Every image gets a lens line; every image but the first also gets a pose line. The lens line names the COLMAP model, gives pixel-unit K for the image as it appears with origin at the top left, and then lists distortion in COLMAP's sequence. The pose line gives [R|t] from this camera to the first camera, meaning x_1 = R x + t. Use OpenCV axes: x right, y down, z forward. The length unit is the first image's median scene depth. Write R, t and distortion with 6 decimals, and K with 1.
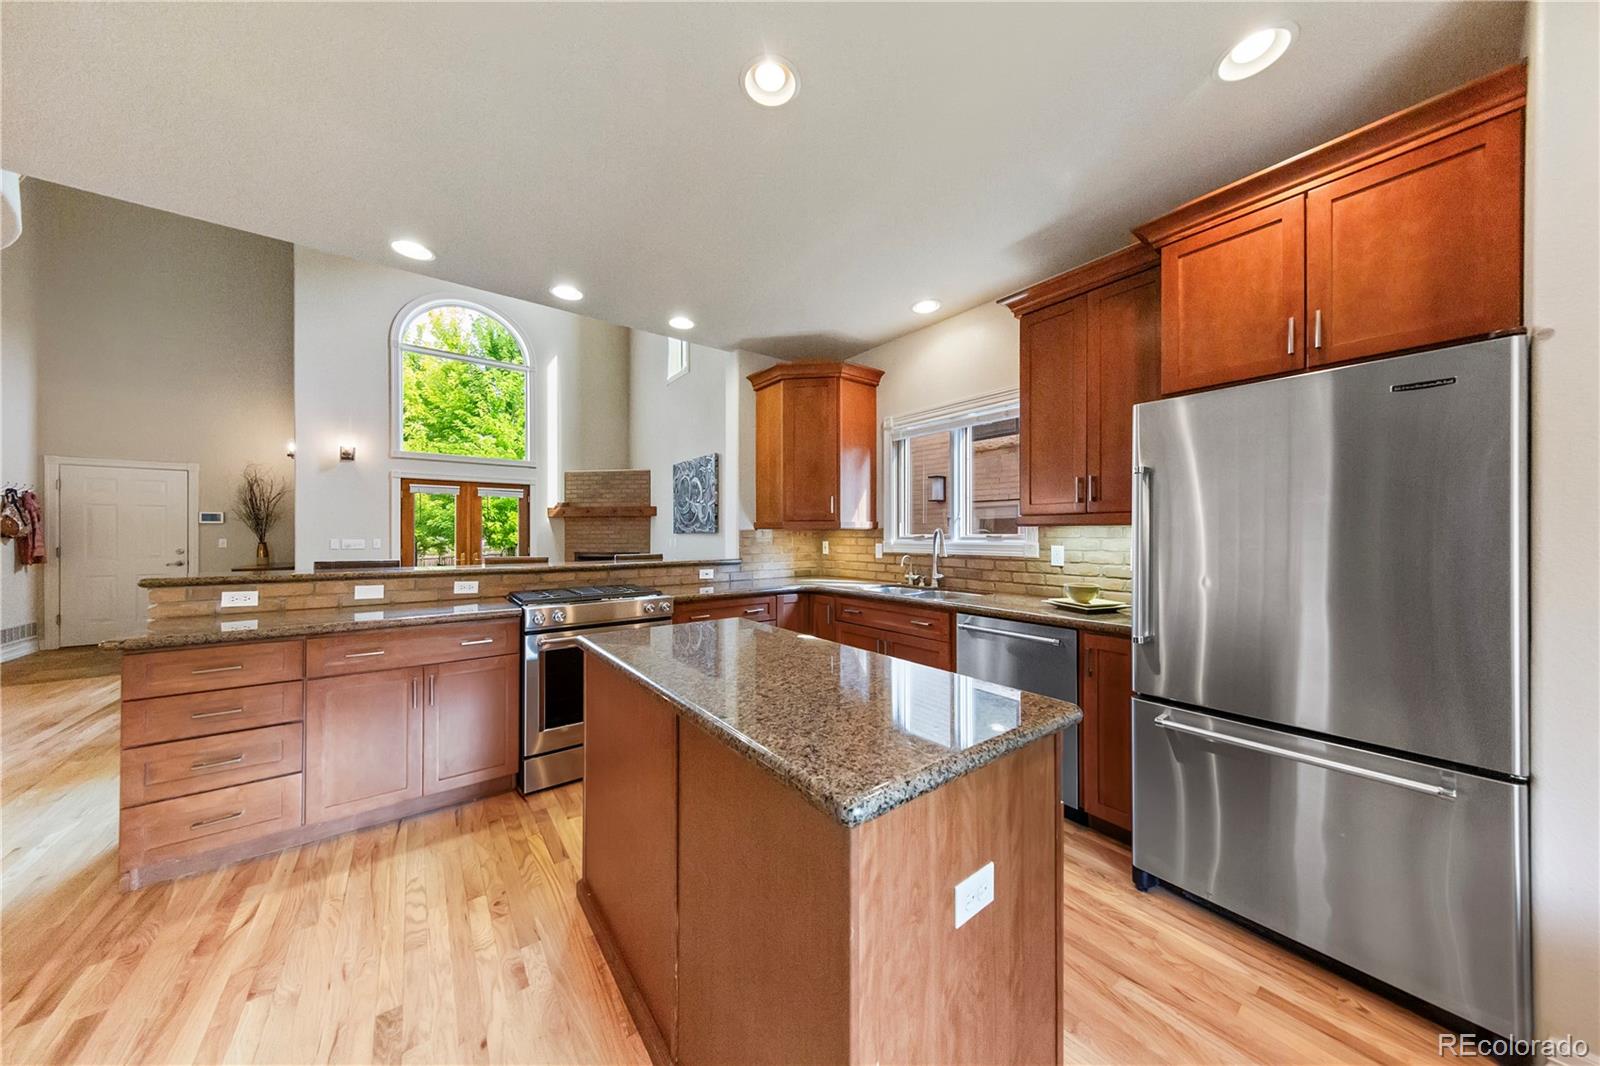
lens RADIAL K [[505.6, 0, 802.3], [0, 505.6, 531.9], [0, 0, 1]] dist [0.008379, -0.000133]
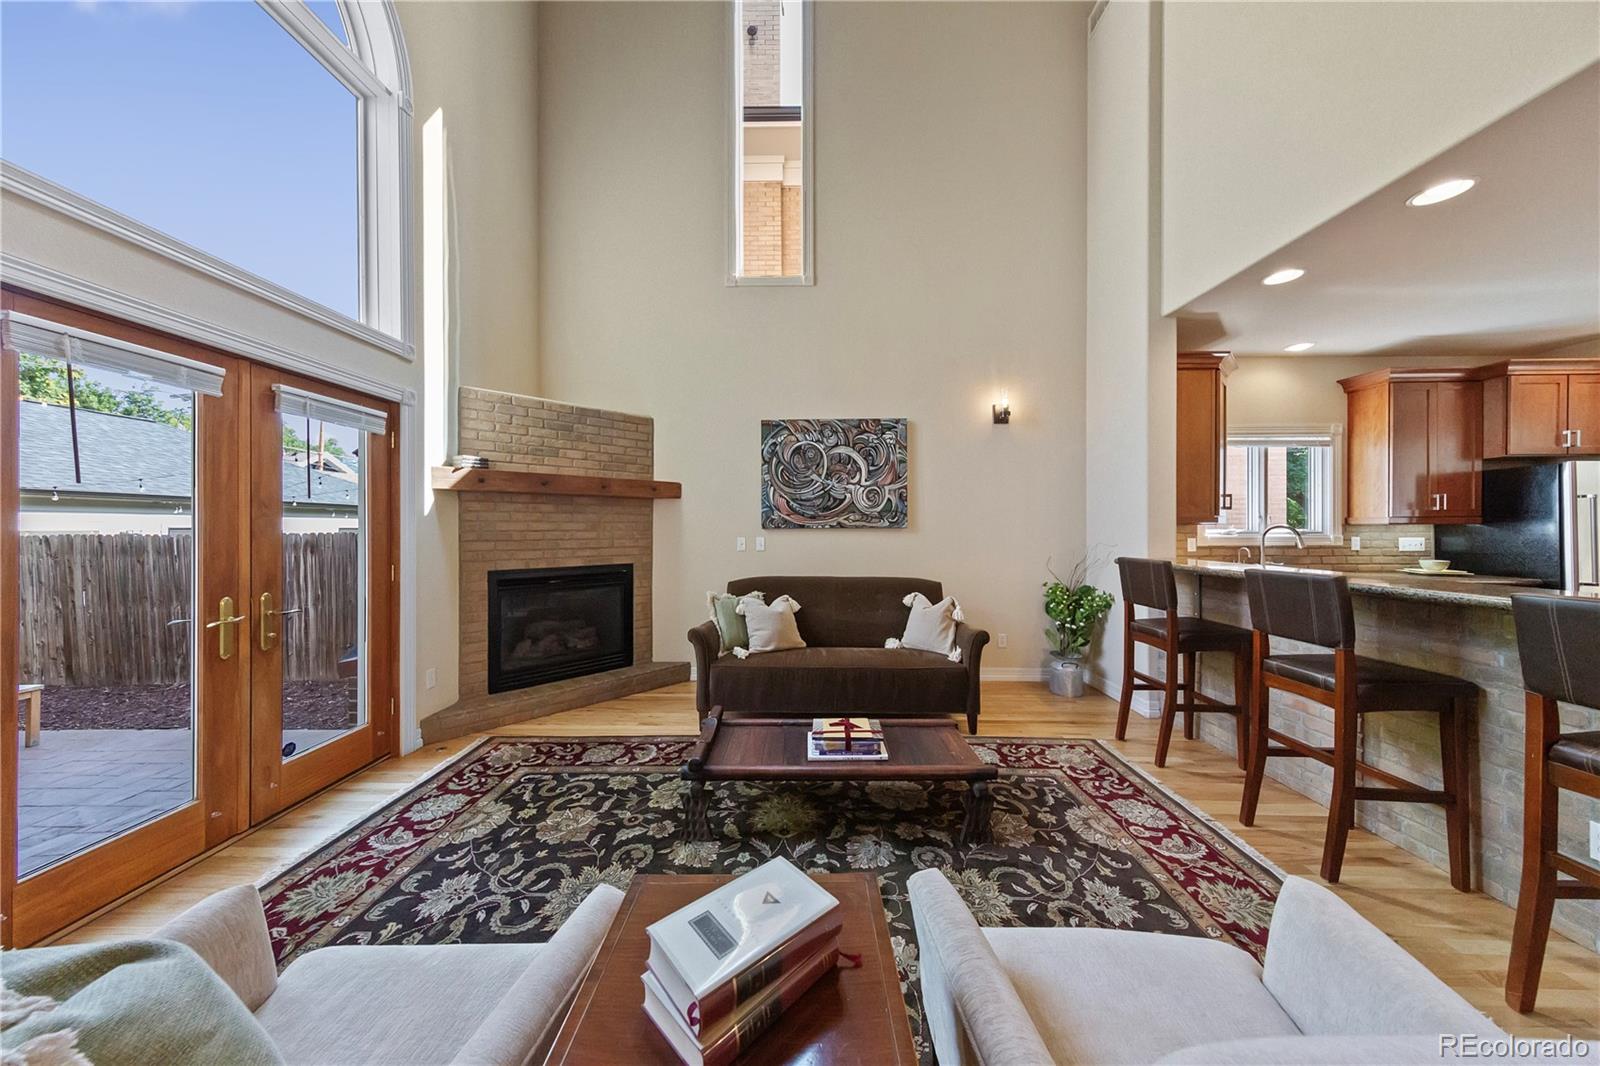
lens RADIAL K [[505.6, 0, 799.6], [0, 505.6, 529.3], [0, 0, 1]] dist [0.008379, -0.000133]
pose [[0.616170, -0.007237, 0.787580, -1.346191], [-0.003909, 0.999917, 0.012246, -0.007013], [-0.787604, -0.010625, 0.616091, 1.075405]]
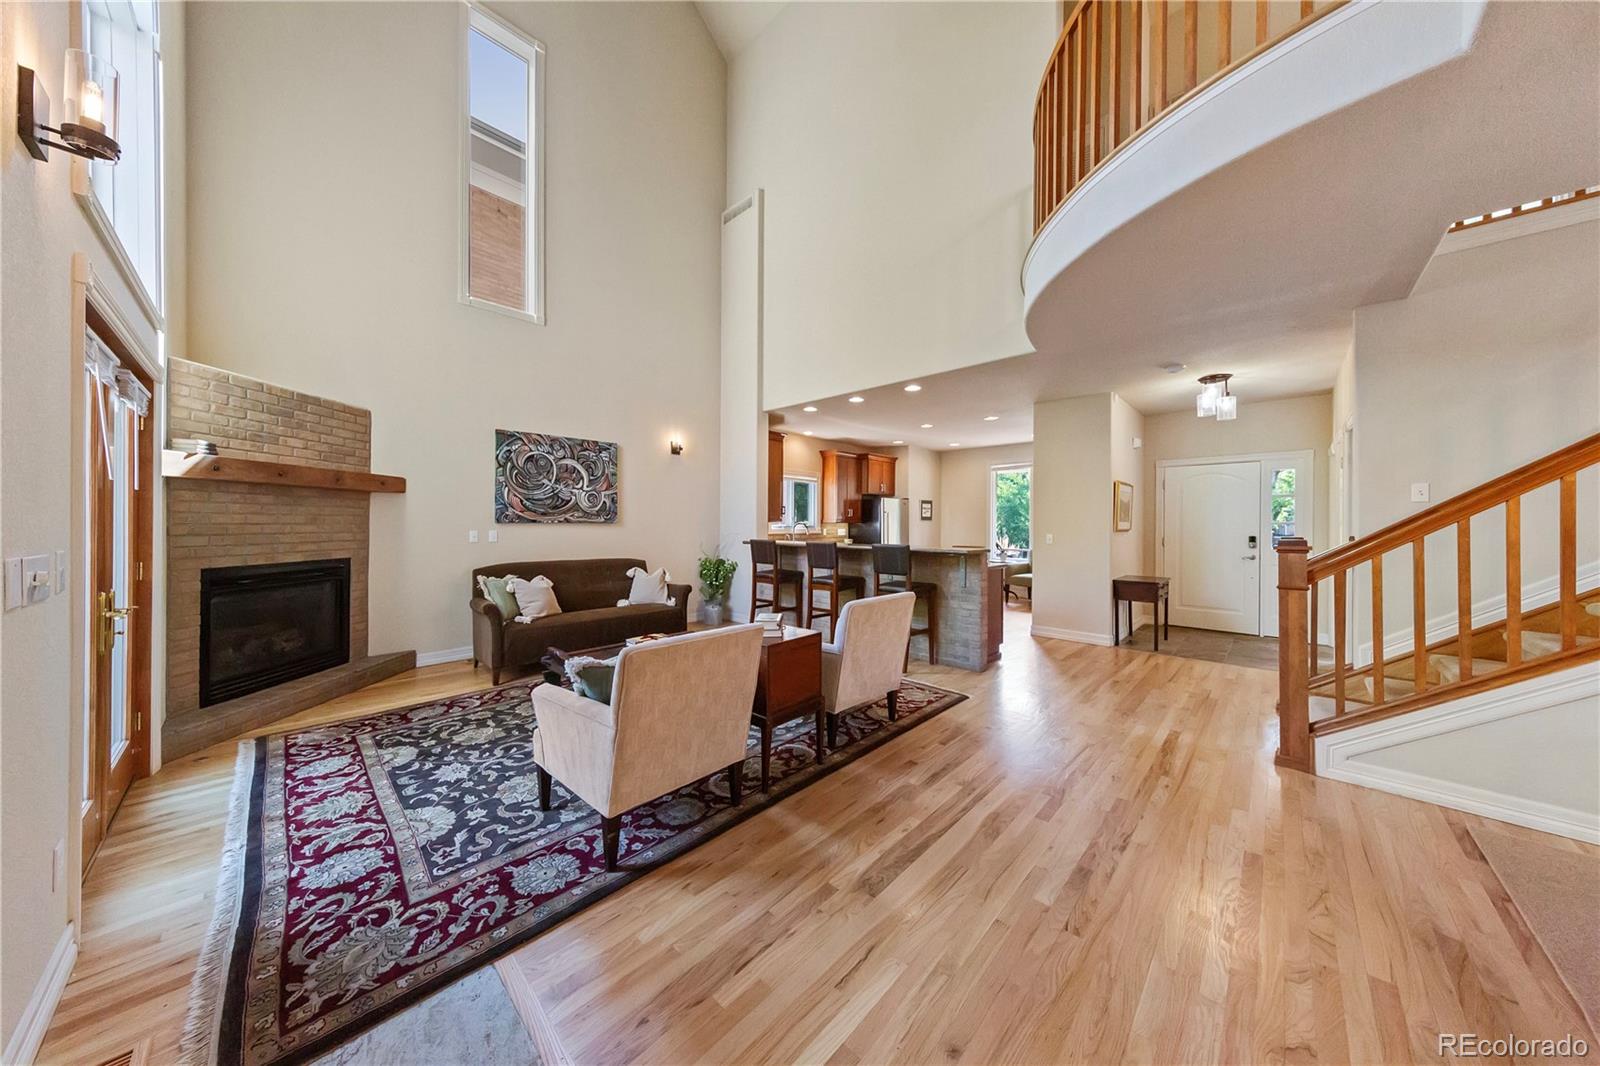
lens RADIAL K [[505.6, 0, 807.8], [0, 505.6, 522.6], [0, 0, 1]] dist [0.008379, -0.000133]
pose [[-0.167827, -0.003768, 0.985809, -1.960971], [-0.016740, 0.999859, 0.000972, -0.009615], [-0.985674, -0.016340, -0.167867, 1.270900]]
